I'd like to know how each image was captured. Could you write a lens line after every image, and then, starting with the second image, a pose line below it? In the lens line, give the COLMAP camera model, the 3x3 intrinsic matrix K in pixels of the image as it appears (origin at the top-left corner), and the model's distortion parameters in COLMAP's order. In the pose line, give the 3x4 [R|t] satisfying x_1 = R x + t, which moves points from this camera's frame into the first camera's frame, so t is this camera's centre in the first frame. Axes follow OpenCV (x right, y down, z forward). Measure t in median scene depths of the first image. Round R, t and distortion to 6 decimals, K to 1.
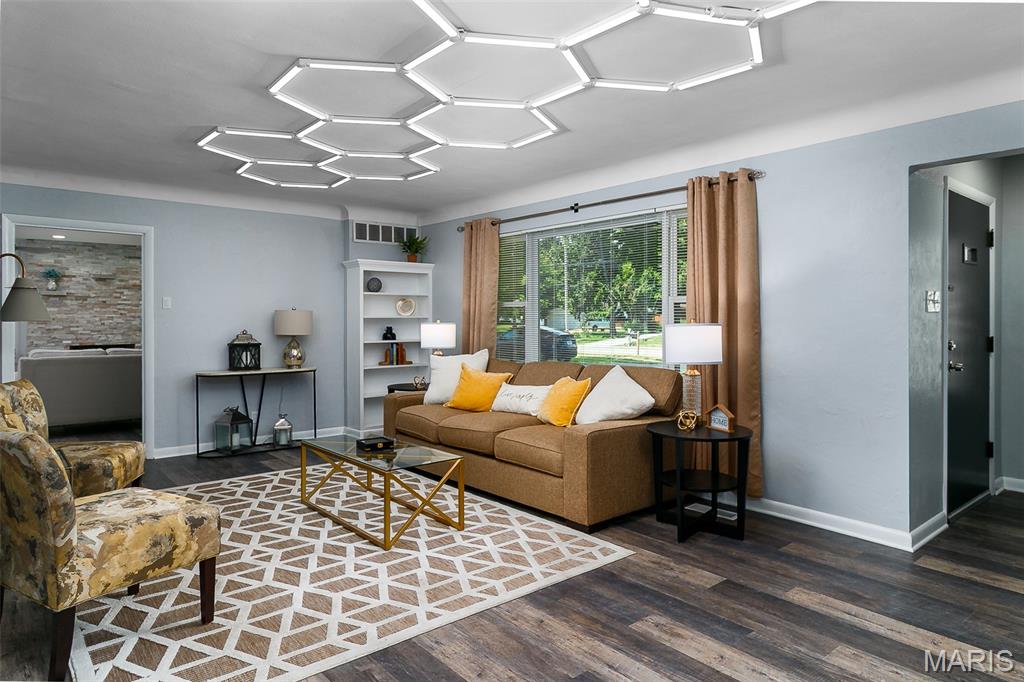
lens RADIAL K [[616.3, 0, 544.4], [0, 616.3, 332.1], [0, 0, 1]] dist [-0.006506, -0.002492]
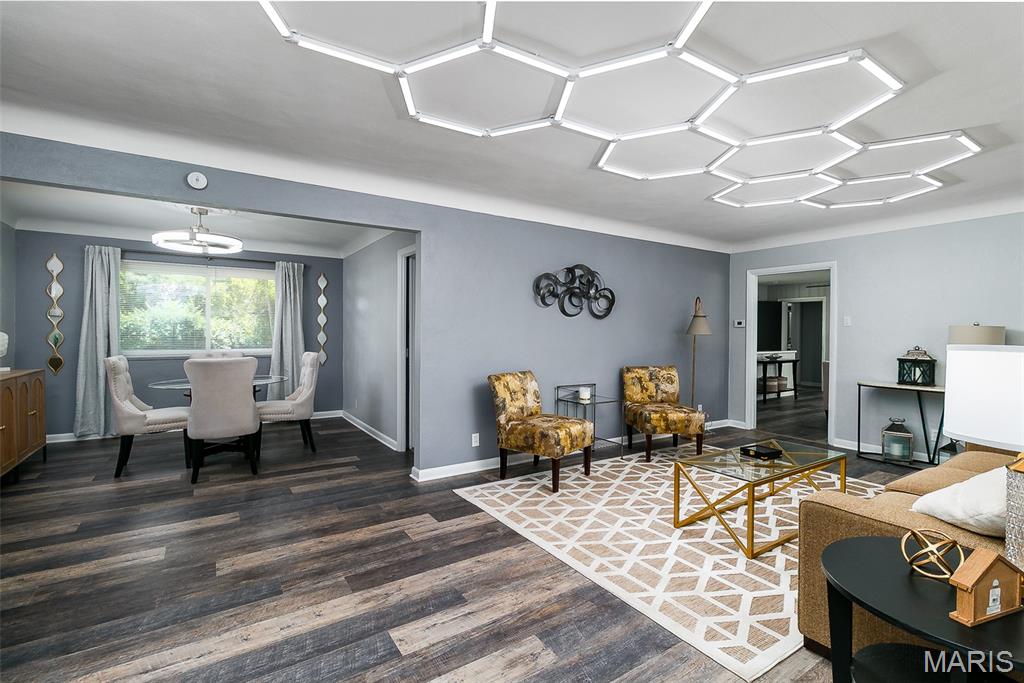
lens RADIAL K [[474.9, 0, 511.2], [0, 474.9, 341.3], [0, 0, 1]] dist [0.001116, -0.000682]
pose [[-0.146119, 0.015790, -0.989141, 0.668520], [-0.031109, 0.999305, 0.020548, -0.011690], [0.988778, 0.033774, -0.145526, 0.786125]]
